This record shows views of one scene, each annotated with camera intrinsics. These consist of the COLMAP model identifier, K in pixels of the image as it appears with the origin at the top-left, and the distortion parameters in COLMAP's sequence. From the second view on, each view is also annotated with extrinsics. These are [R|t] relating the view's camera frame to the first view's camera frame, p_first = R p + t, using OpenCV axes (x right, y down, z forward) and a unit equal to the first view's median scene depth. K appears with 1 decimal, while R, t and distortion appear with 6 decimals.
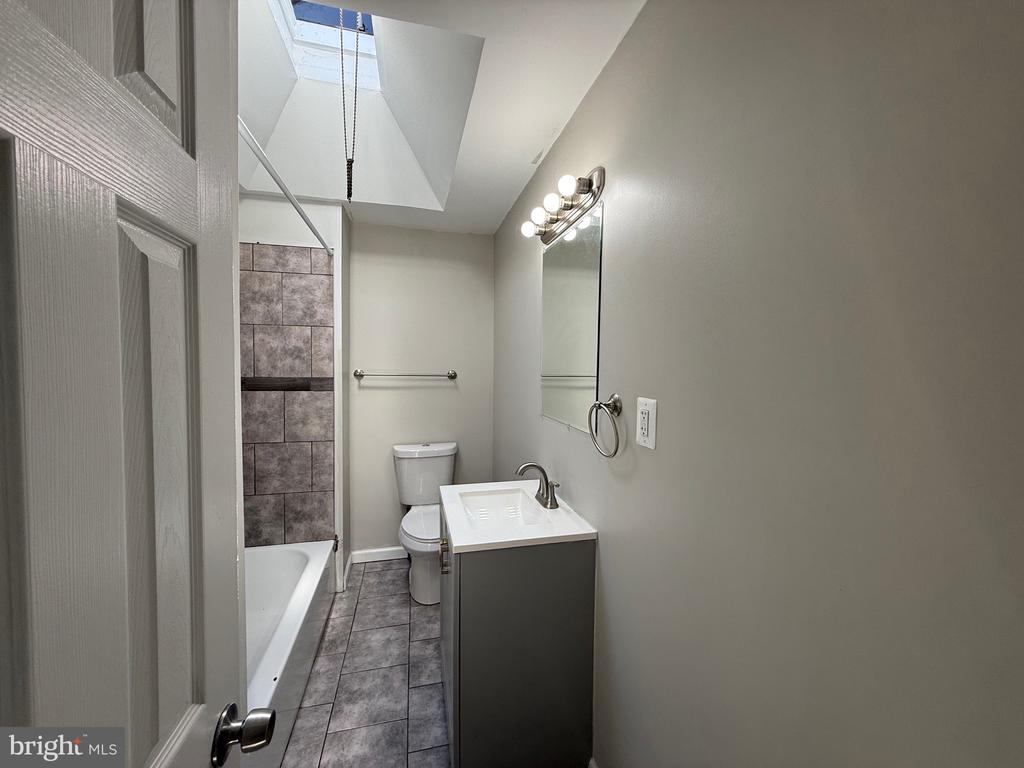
lens RADIAL K [[406.2, 0, 511.3], [0, 406.2, 382.1], [0, 0, 1]] dist [-0.003062, 0.000449]
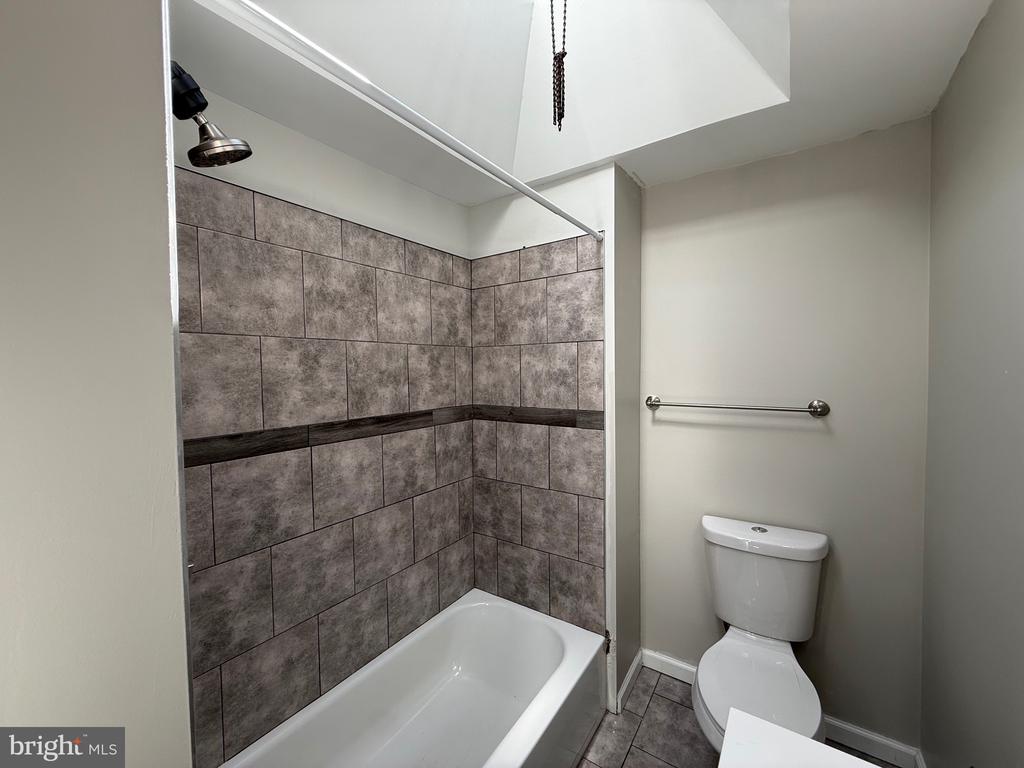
lens RADIAL K [[406.2, 0, 508.2], [0, 406.2, 382.2], [0, 0, 1]] dist [-0.003062, 0.000449]
pose [[0.650021, 0.005885, -0.759894, -0.005295], [-0.008967, 0.999960, 0.000075, -0.061655], [0.759863, 0.006765, 0.650047, 0.413192]]
